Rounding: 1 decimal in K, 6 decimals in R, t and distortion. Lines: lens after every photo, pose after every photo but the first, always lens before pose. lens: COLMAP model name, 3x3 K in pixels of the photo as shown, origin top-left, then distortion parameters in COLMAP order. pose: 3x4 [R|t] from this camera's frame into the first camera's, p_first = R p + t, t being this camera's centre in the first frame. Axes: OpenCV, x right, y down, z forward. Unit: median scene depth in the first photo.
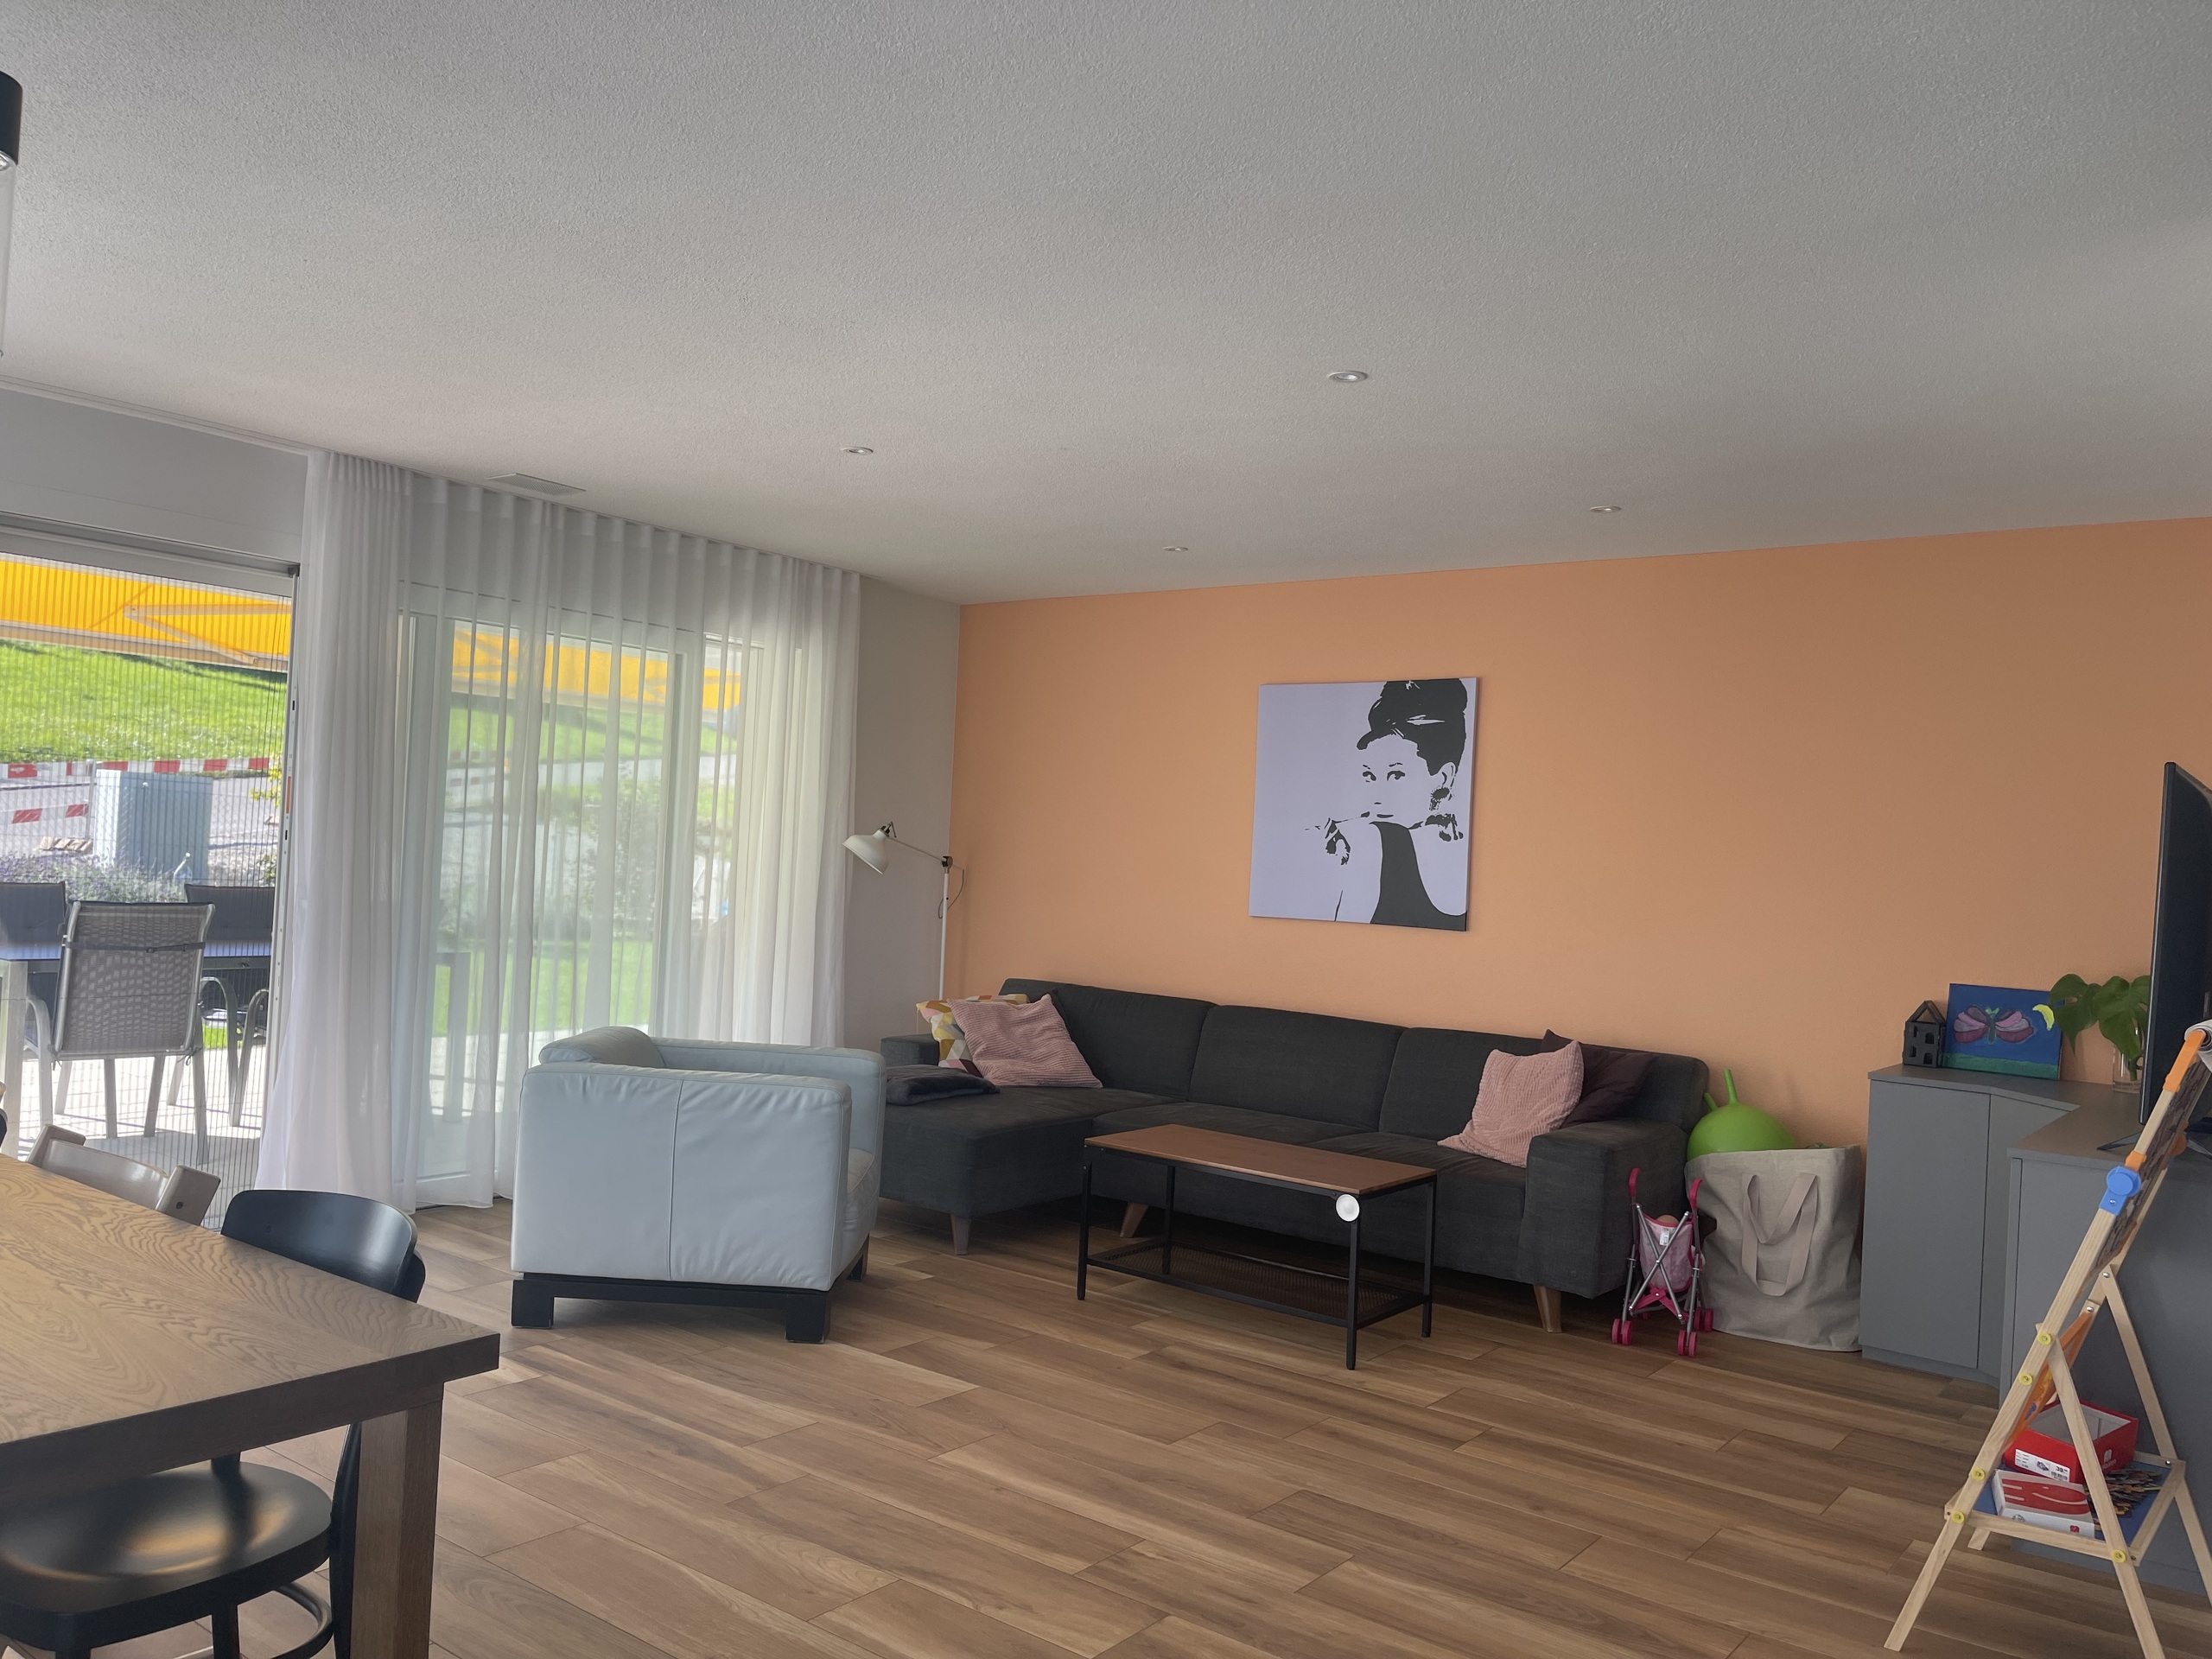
lens RADIAL K [[1685.2, 0, 1111.3], [0, 1685.2, 815.4], [0, 0, 1]] dist [0.001448, -0.000032]
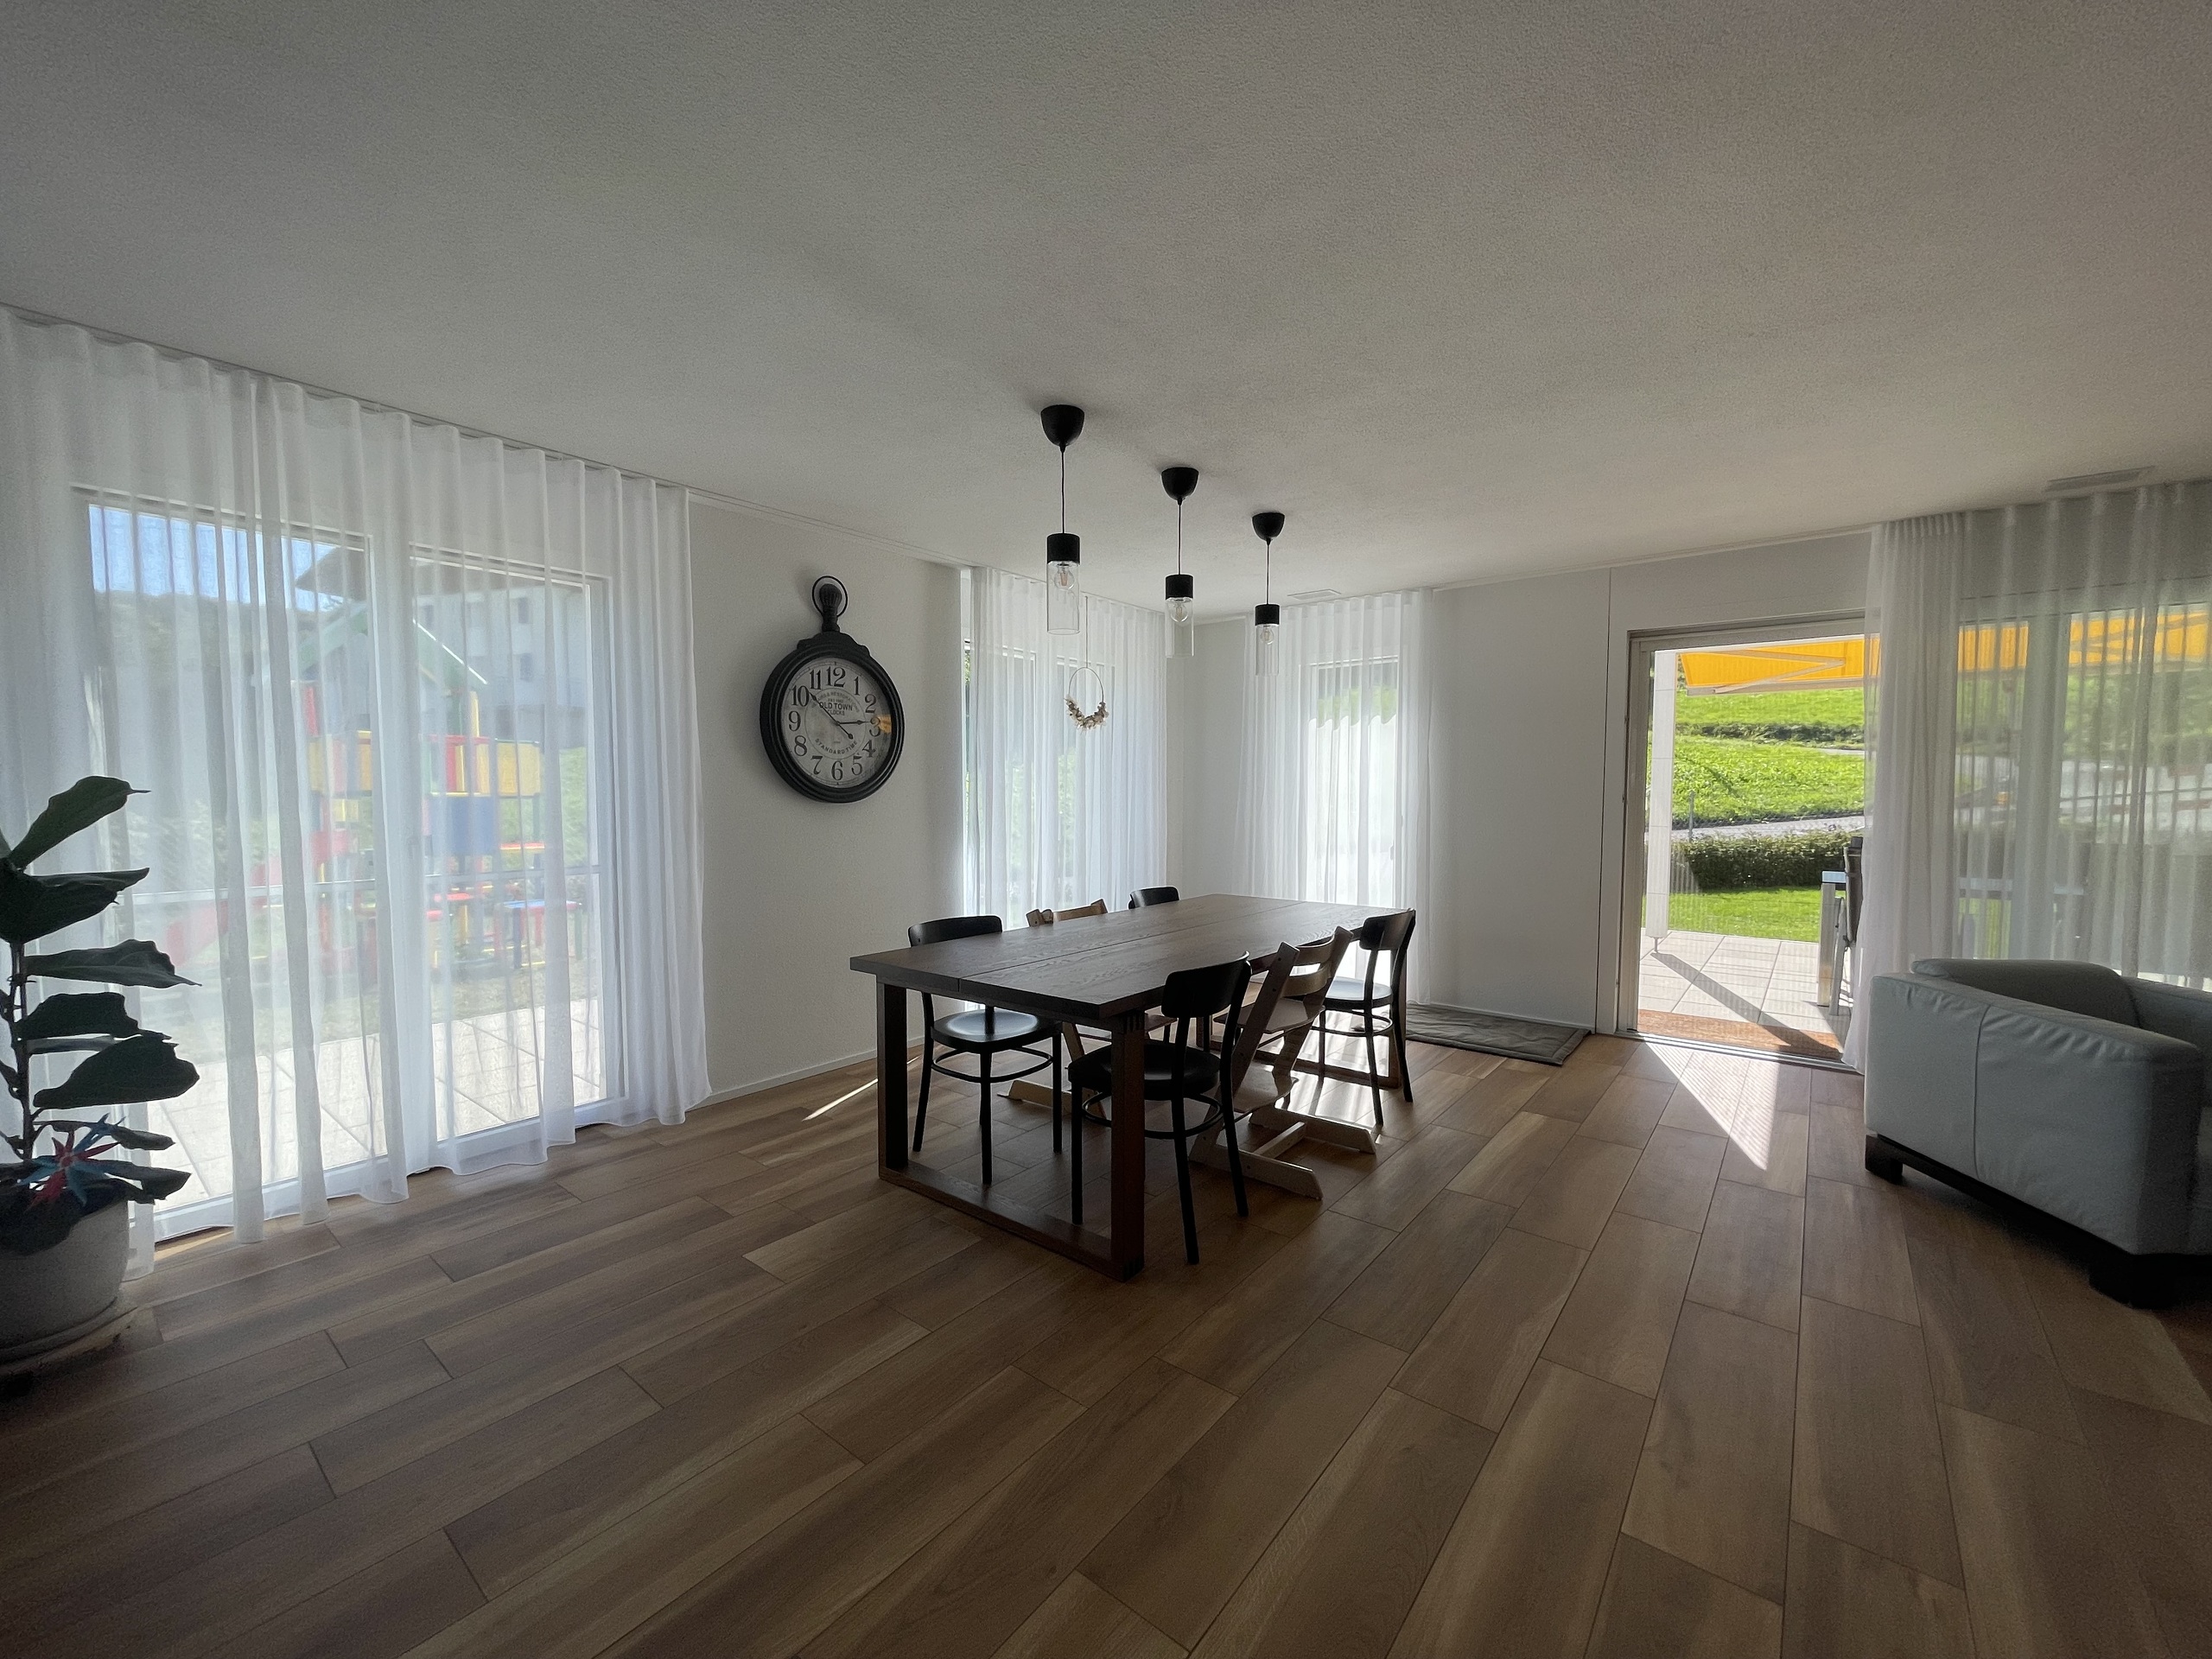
lens RADIAL K [[898.8, 0, 1108.4], [0, 898.8, 849.5], [0, 0, 1]] dist [-0.001210, -0.000110]
pose [[-0.021421, 0.017953, -0.999609, 0.346286], [0.017334, 0.999695, 0.017583, 0.034715], [0.999620, -0.016950, -0.021726, 0.437038]]
